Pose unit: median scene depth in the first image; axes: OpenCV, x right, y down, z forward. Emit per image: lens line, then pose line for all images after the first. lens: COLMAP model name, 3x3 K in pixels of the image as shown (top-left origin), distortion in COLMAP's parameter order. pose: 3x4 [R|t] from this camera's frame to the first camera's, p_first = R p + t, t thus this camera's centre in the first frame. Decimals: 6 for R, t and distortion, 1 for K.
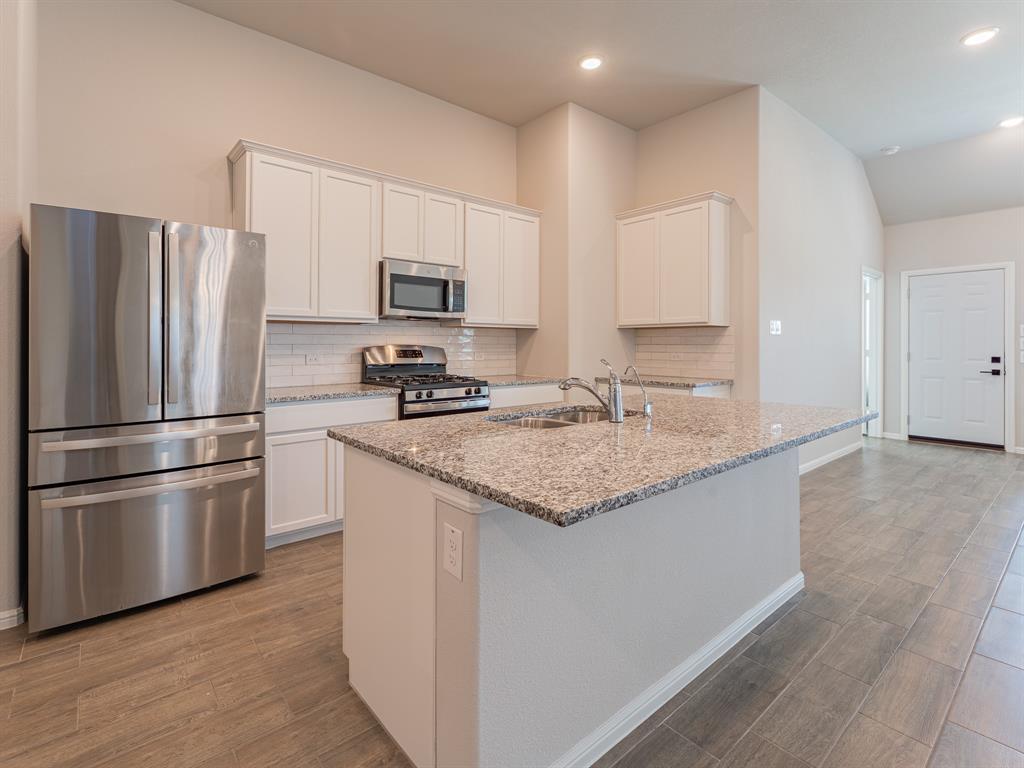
lens RADIAL K [[483.8, 0, 488.4], [0, 483.8, 338.5], [0, 0, 1]] dist [0.004417, -0.002337]
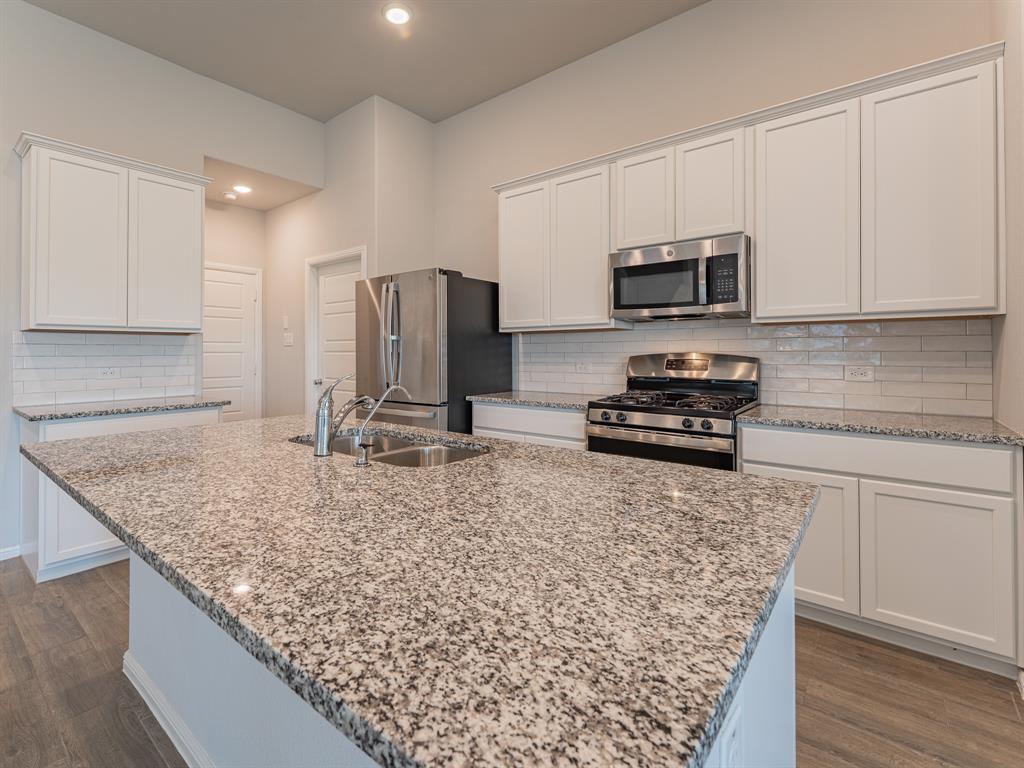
lens RADIAL K [[483.8, 0, 465.5], [0, 483.8, 347.6], [0, 0, 1]] dist [0.004417, -0.002337]
pose [[0.180665, -0.007060, -0.983519, 0.529434], [0.020052, 0.999793, -0.003493, 0.001030], [0.983340, -0.019091, 0.180769, 0.539773]]
